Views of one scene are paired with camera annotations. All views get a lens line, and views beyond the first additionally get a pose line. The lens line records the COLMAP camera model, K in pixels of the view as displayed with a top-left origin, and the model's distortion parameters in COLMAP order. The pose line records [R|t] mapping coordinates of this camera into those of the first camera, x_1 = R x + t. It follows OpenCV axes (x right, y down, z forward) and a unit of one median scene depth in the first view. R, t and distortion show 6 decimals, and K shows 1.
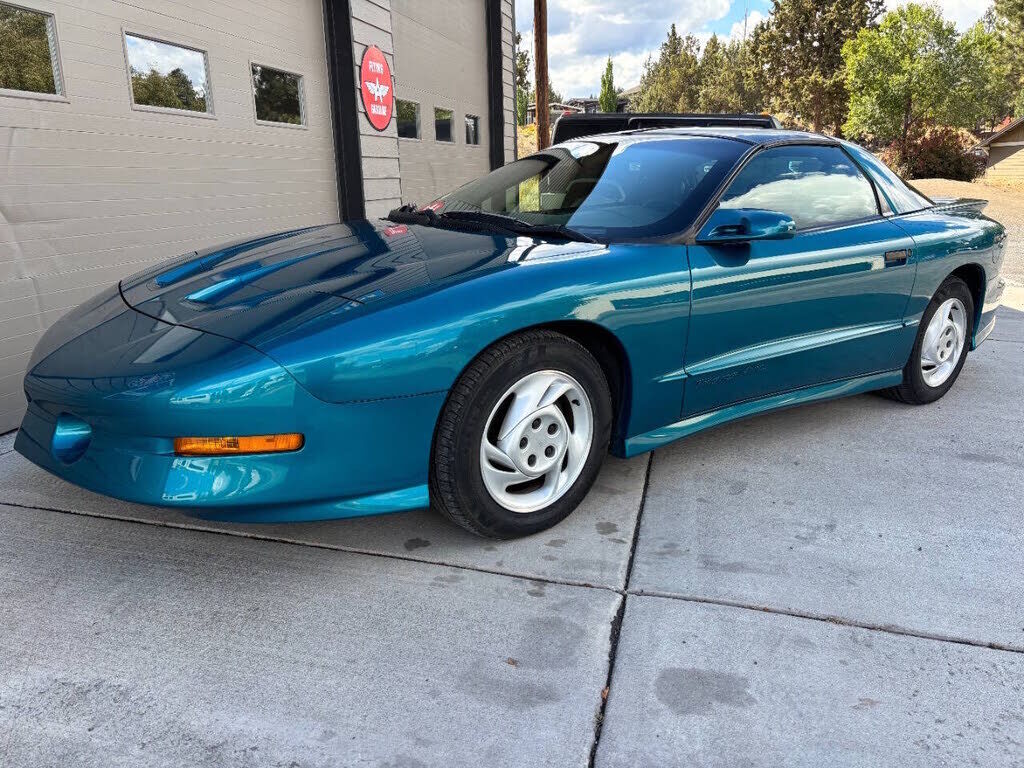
lens RADIAL K [[768.9, 0, 512.0], [0, 768.9, 384.0], [0, 0, 1]] dist [0.006179, -0.006414]
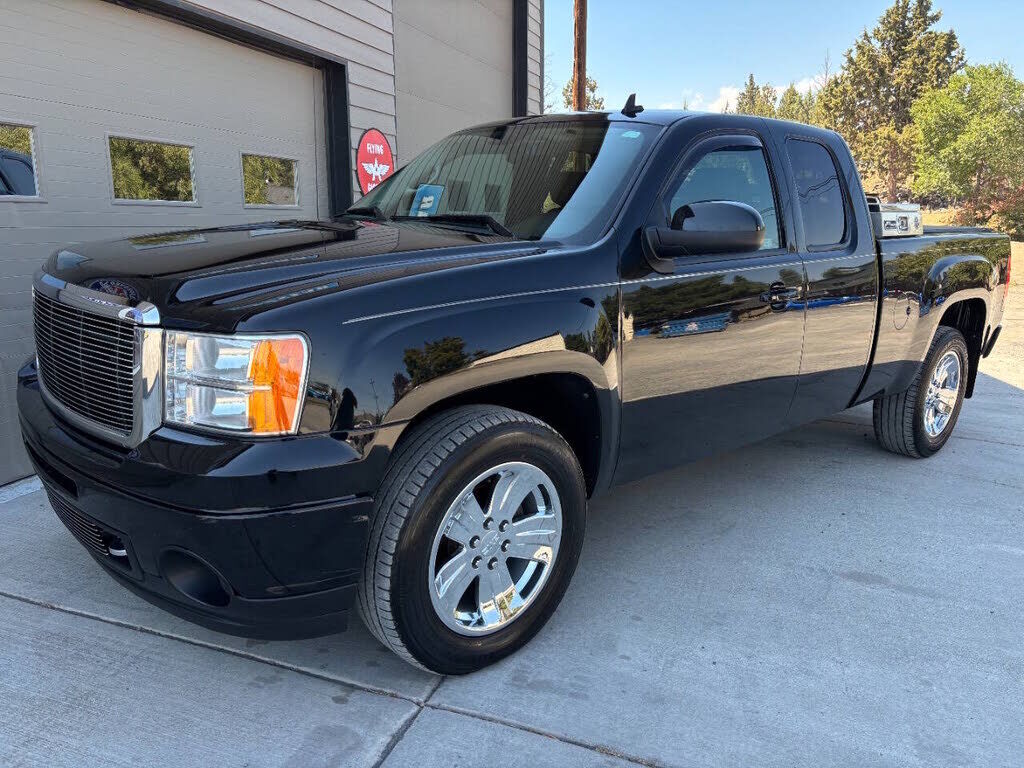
lens RADIAL K [[768.9, 0, 512.0], [0, 768.9, 384.0], [0, 0, 1]] dist [0.006179, -0.006414]
pose [[0.994944, 0.045278, -0.089643, 0.115497], [-0.049681, 0.997634, -0.047512, -0.043243], [0.087279, 0.051726, 0.994840, -0.025410]]
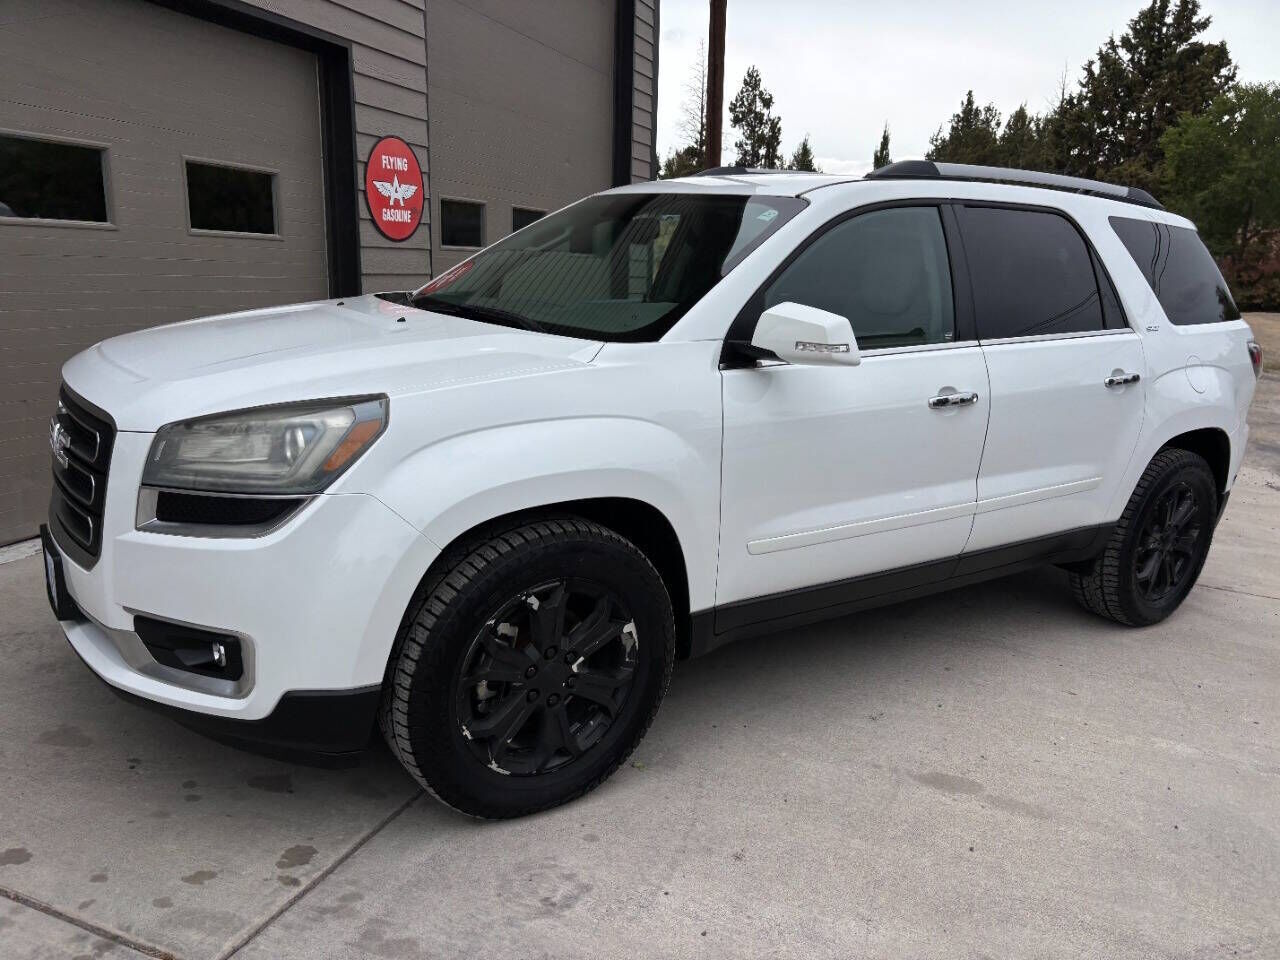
lens RADIAL K [[957.4, 0, 647.4], [0, 957.4, 479.9], [0, 0, 1]] dist [0.035789, -0.043617]
pose [[0.991599, 0.080220, -0.101470, 0.201807], [-0.084472, 0.995689, -0.038315, -0.063027], [0.097959, 0.046564, 0.994100, 0.040597]]
